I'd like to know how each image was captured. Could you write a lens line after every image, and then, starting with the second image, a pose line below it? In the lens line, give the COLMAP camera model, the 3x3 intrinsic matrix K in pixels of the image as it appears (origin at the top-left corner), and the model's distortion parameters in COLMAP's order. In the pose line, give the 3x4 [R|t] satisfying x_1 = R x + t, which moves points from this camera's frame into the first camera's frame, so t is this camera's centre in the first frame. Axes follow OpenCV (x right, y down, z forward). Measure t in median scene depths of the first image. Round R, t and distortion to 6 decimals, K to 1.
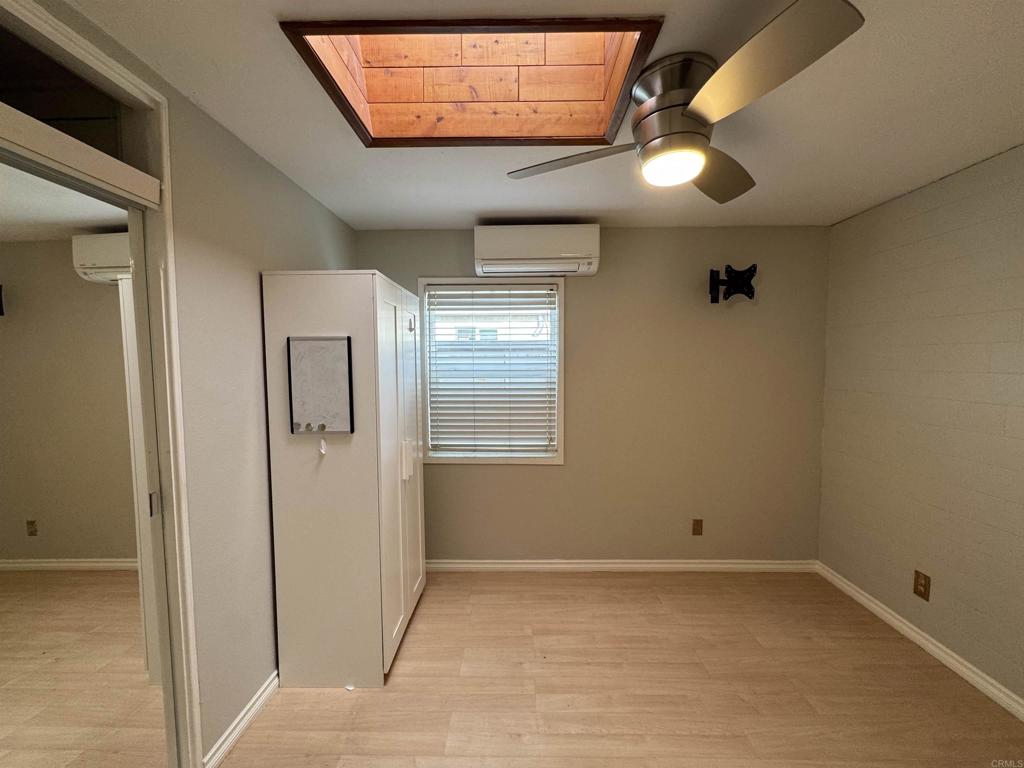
lens RADIAL K [[410.4, 0, 515.3], [0, 410.4, 387.9], [0, 0, 1]] dist [-0.003087, -0.000465]
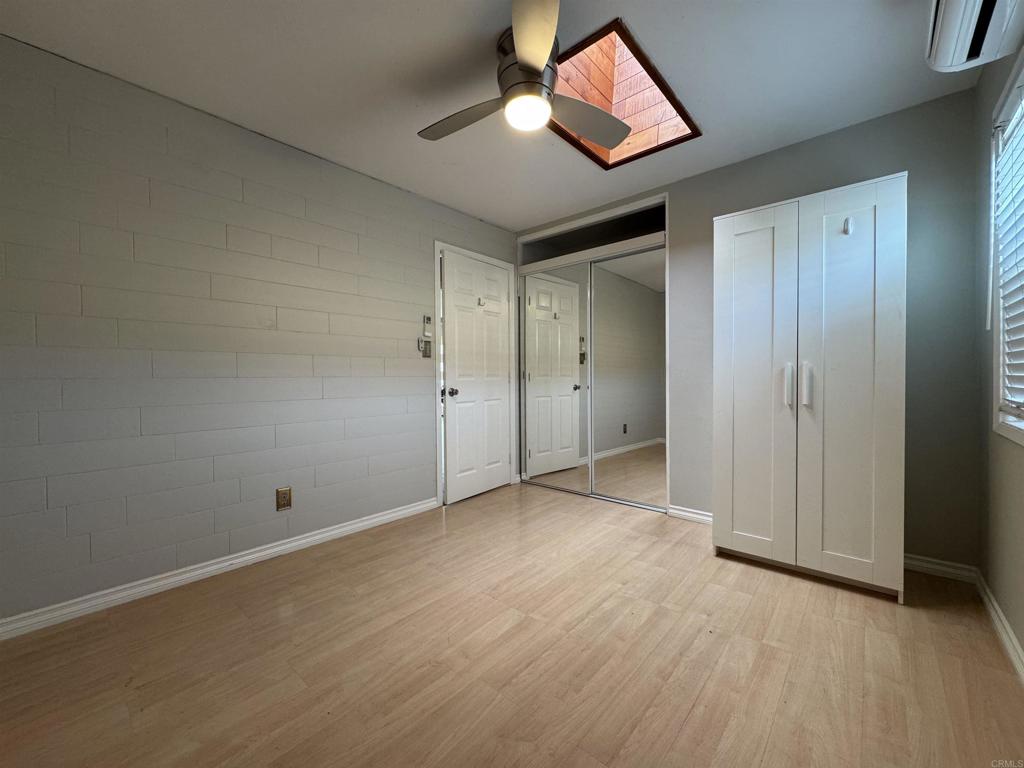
lens RADIAL K [[410.4, 0, 514.4], [0, 410.4, 386.5], [0, 0, 1]] dist [-0.003087, -0.000465]
pose [[-0.653811, 0.017713, -0.756451, 1.041946], [-0.043726, 0.997171, 0.061143, 0.181661], [0.755394, 0.073052, -0.651186, 1.375626]]
